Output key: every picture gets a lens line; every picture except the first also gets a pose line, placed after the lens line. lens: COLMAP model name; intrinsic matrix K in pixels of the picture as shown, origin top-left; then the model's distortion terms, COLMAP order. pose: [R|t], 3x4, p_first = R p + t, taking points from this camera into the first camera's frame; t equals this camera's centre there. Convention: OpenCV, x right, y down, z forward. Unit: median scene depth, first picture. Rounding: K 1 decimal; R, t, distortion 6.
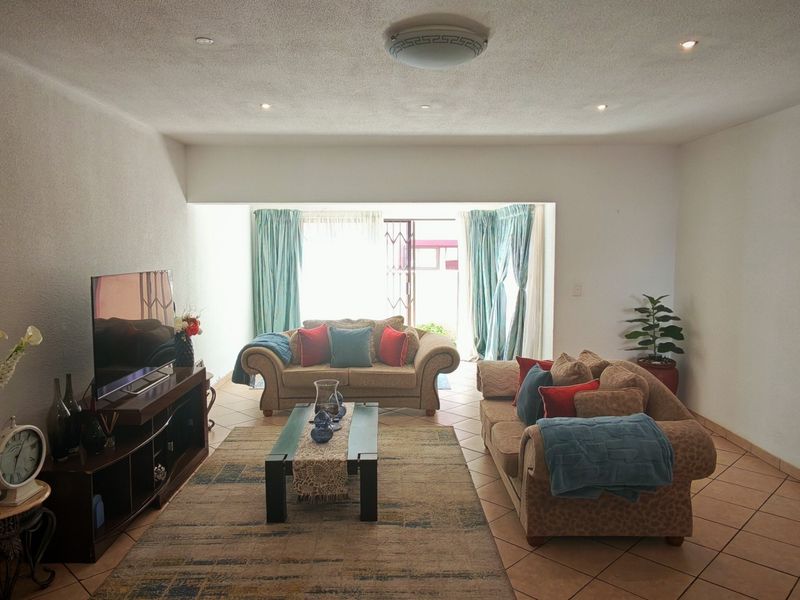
lens RADIAL K [[601.1, 0, 398.8], [0, 601.1, 302.8], [0, 0, 1]] dist [0.003781, -0.000292]
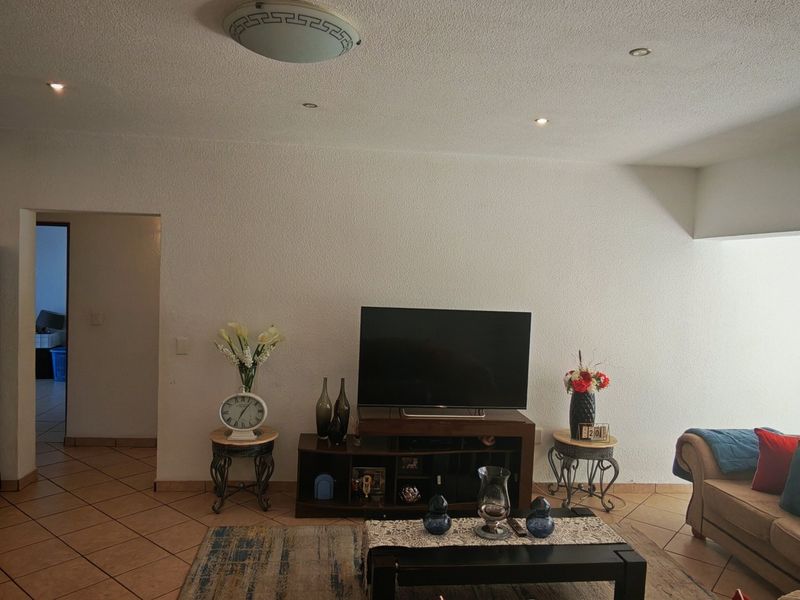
lens RADIAL K [[601.1, 0, 396.1], [0, 601.1, 299.2], [0, 0, 1]] dist [0.003781, -0.000292]
pose [[0.097682, 0.050525, -0.993934, 0.748984], [-0.132032, 0.990541, 0.037377, -0.114163], [0.986421, 0.127580, 0.103429, 0.950713]]
